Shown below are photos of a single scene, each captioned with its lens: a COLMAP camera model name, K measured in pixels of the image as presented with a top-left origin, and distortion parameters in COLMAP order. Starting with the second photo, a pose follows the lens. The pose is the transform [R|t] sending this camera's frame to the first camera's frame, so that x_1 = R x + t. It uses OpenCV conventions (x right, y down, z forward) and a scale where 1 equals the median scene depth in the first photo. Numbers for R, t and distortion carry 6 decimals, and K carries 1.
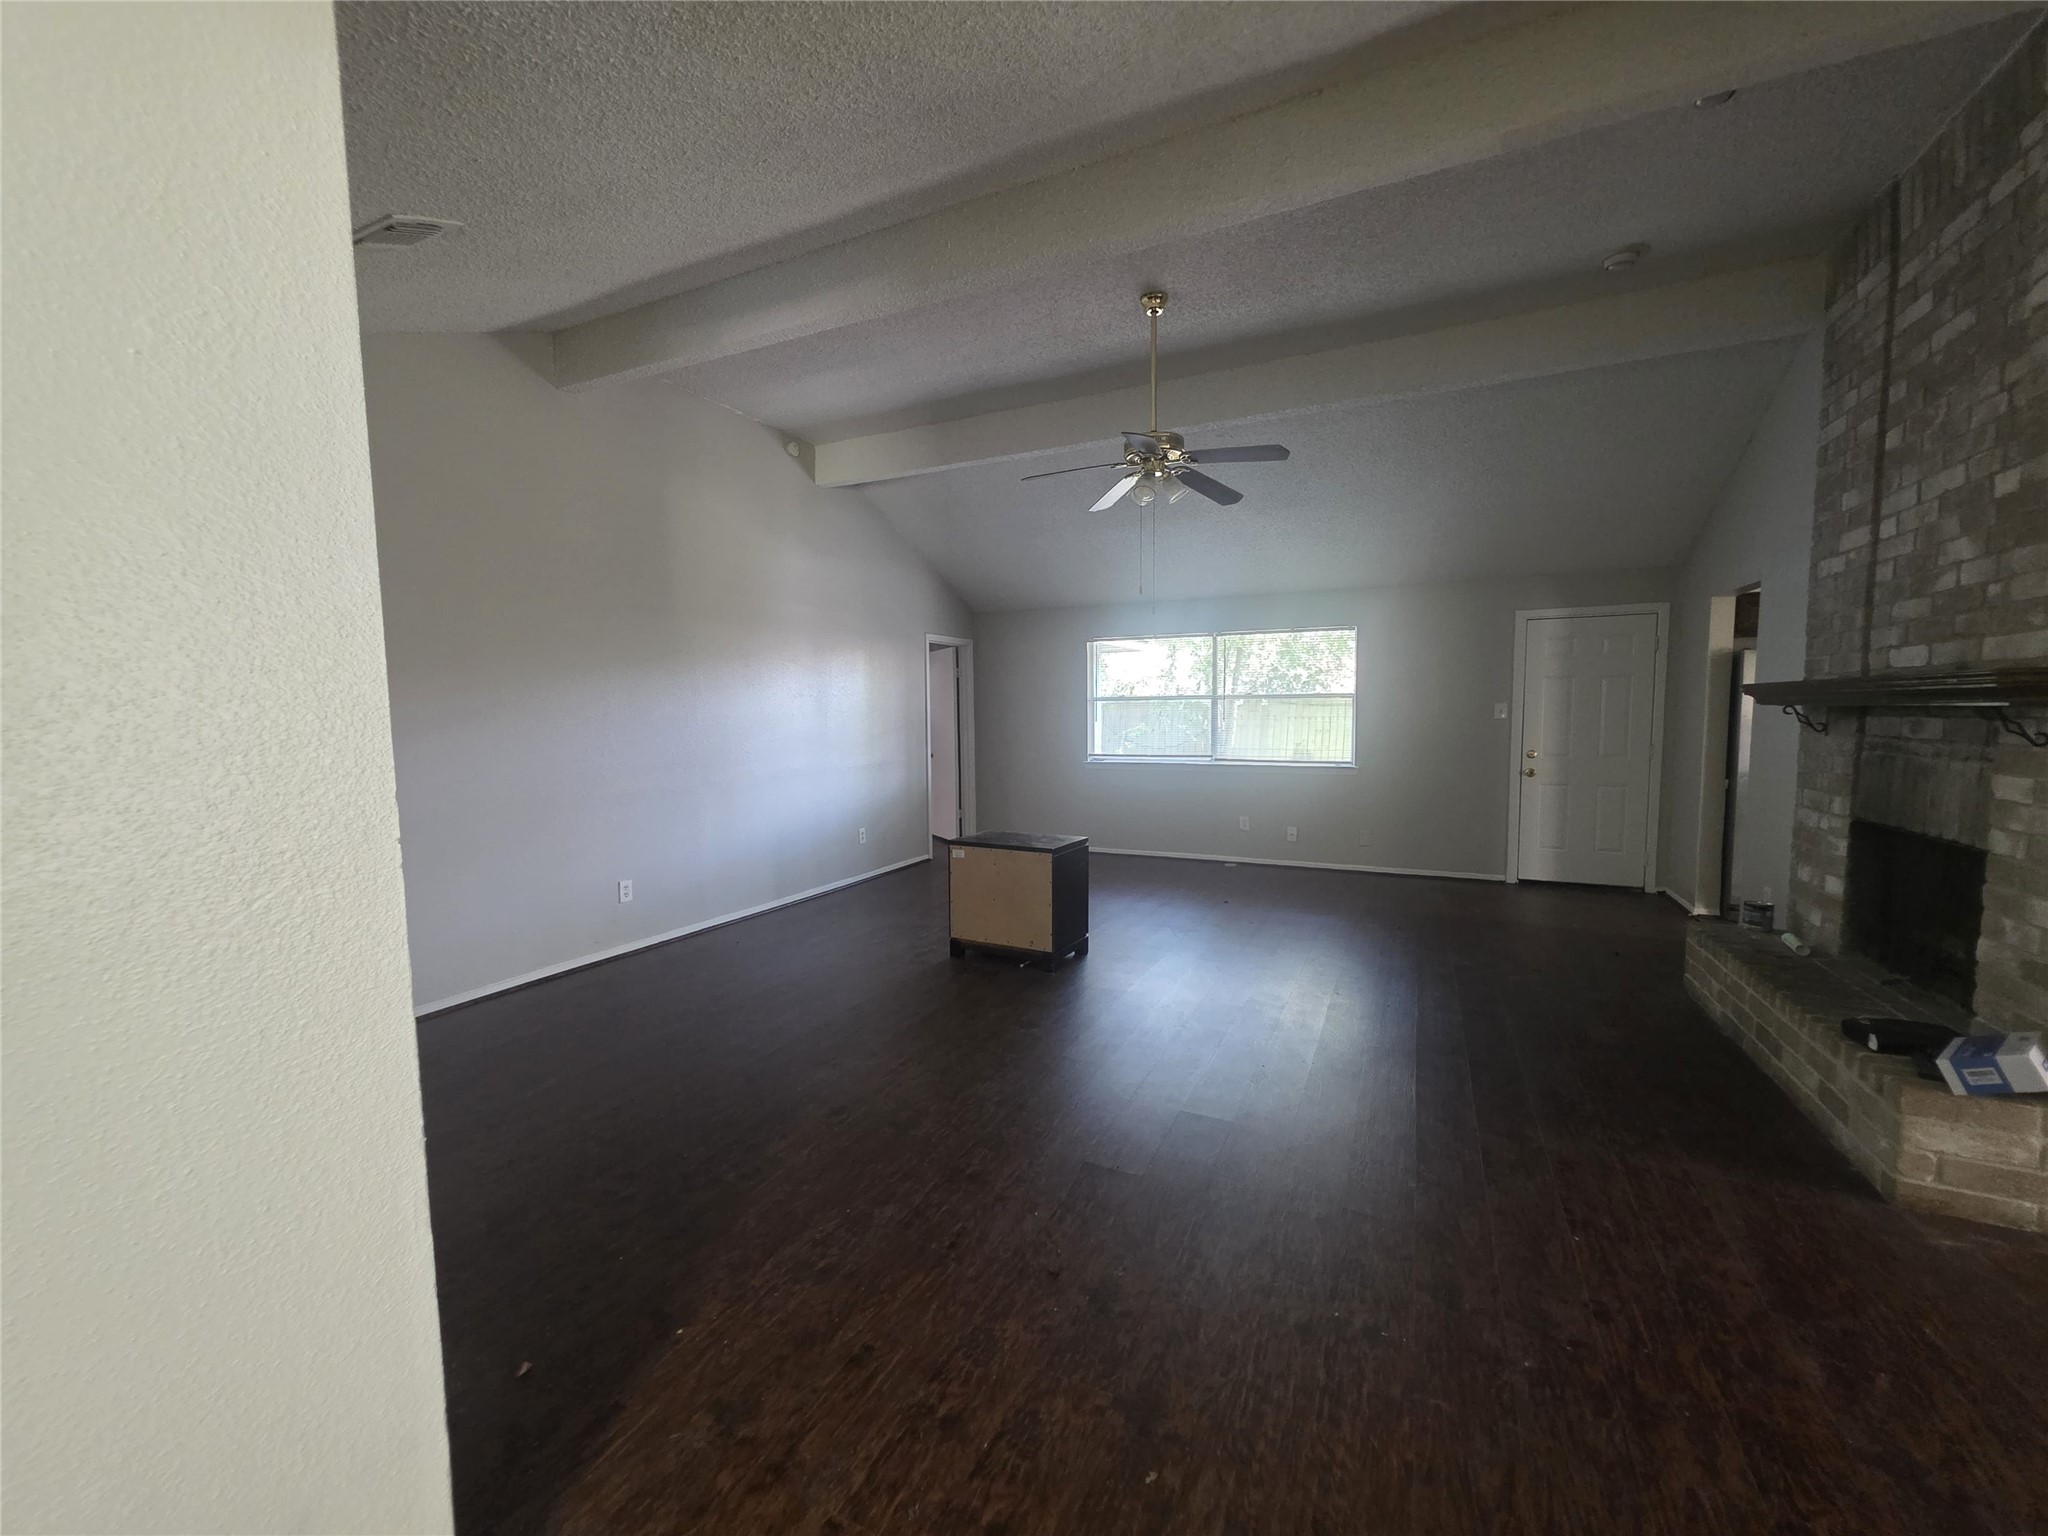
lens RADIAL K [[822.3, 0, 1024.0], [0, 822.3, 768.0], [0, 0, 1]] dist [0.002765, 0.000252]
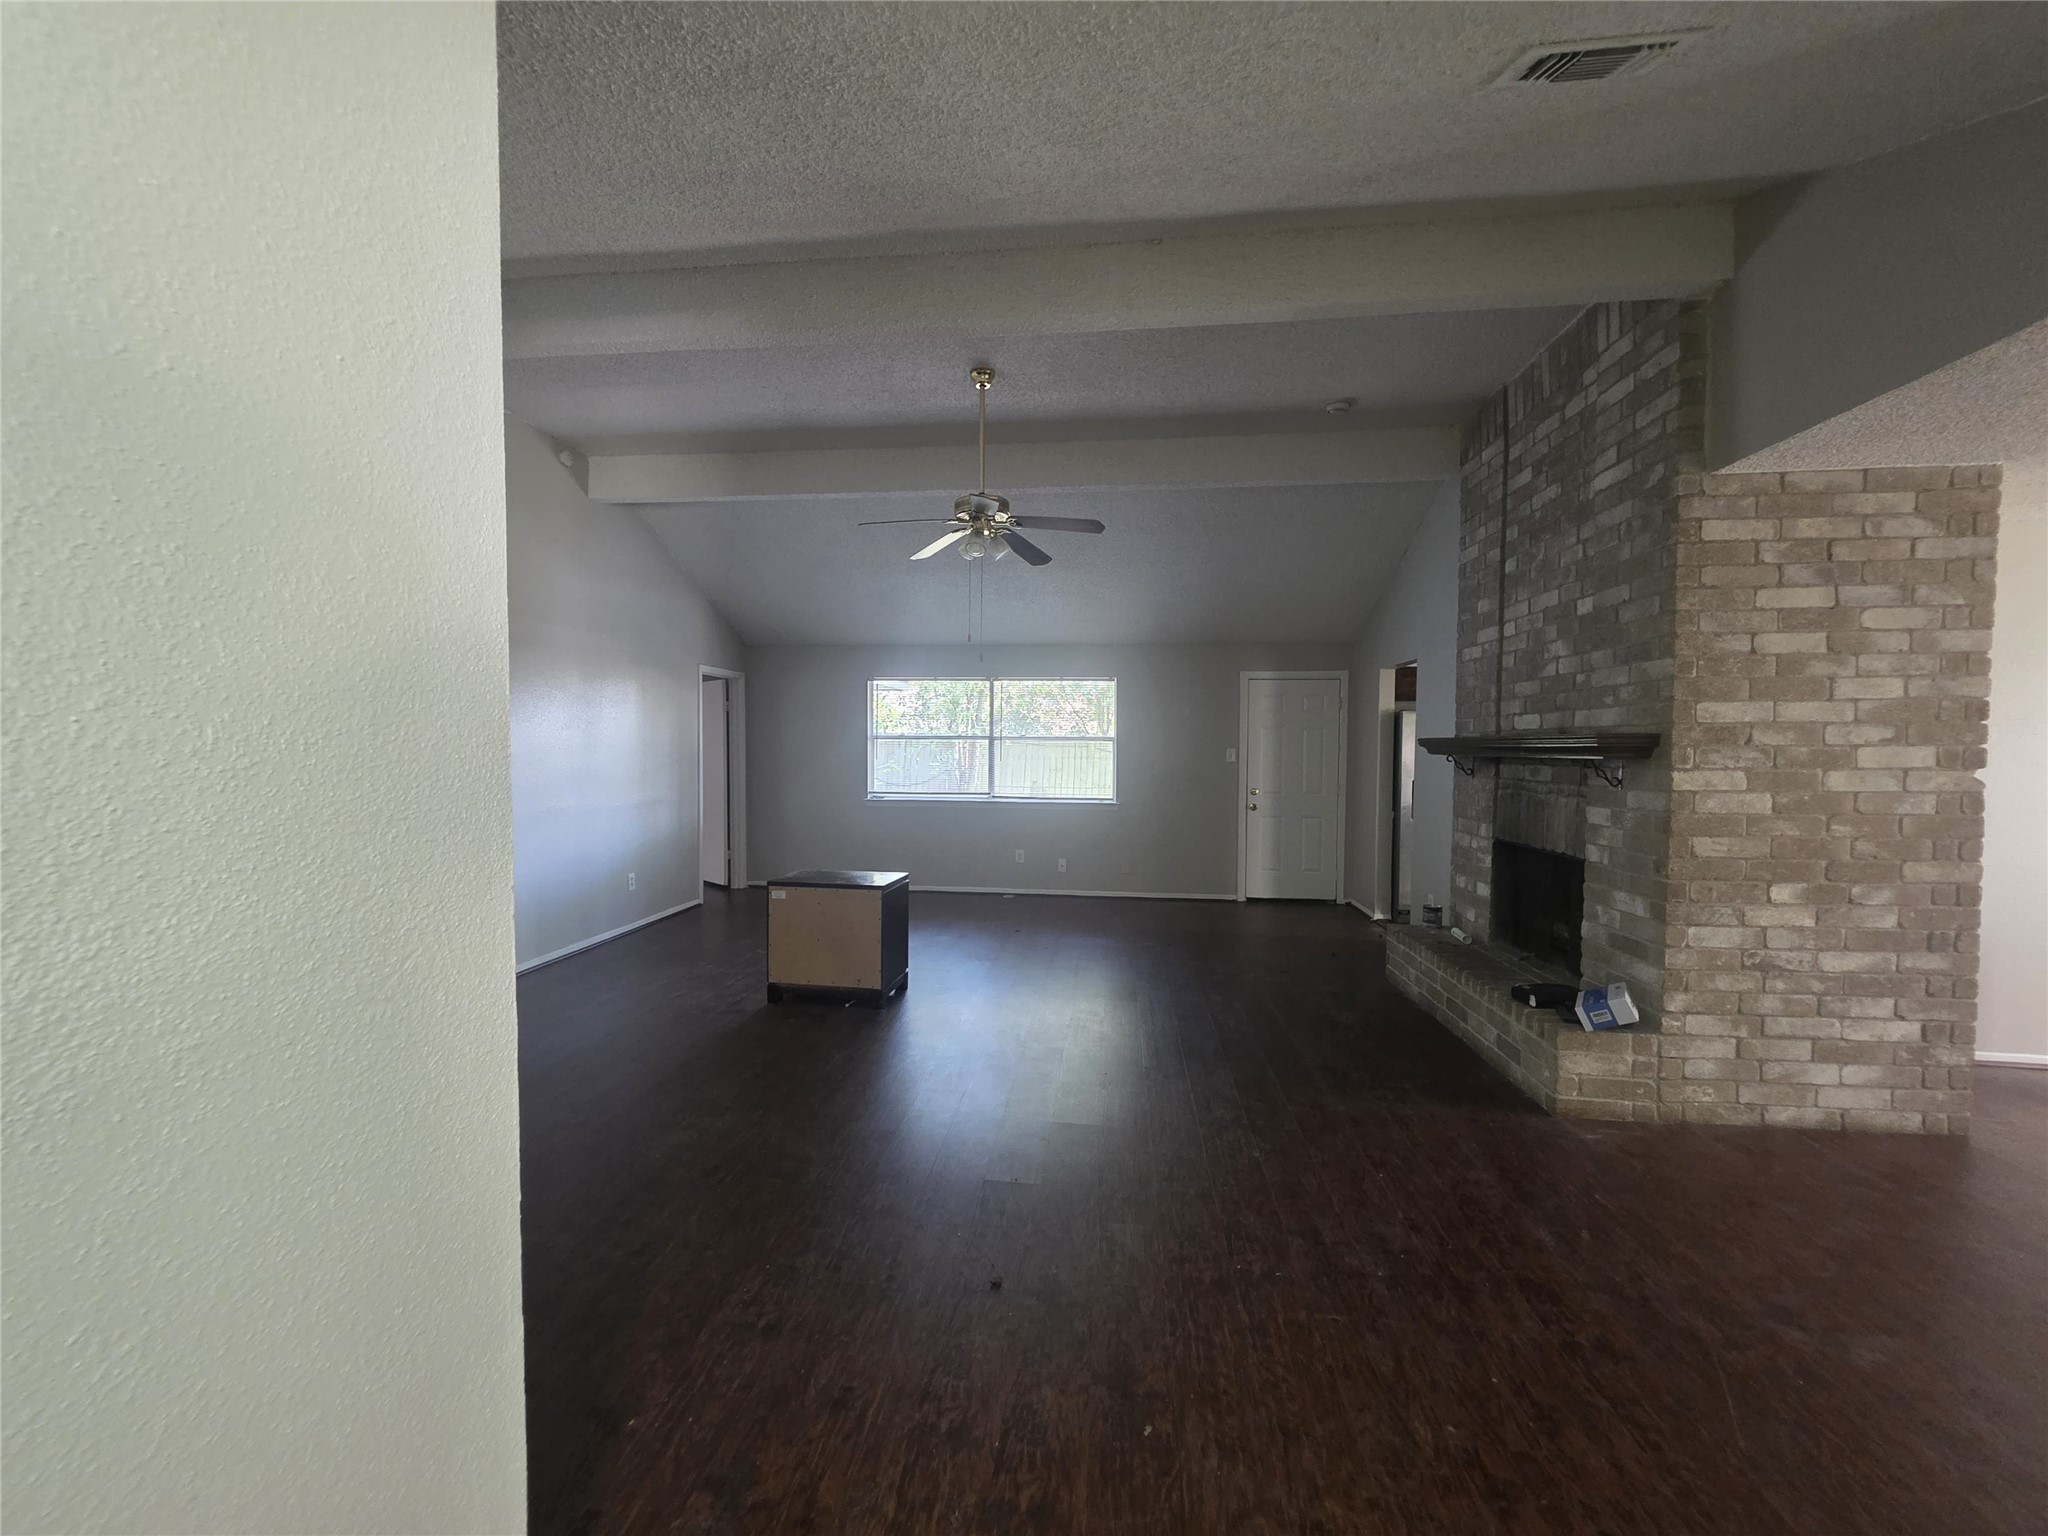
lens RADIAL K [[822.3, 0, 1024.0], [0, 822.3, 768.0], [0, 0, 1]] dist [0.002765, 0.000252]
pose [[0.943551, 0.008358, 0.331121, -0.192062], [0.006634, 0.999004, -0.044122, -0.001323], [-0.331160, 0.043828, 0.942556, -0.026761]]
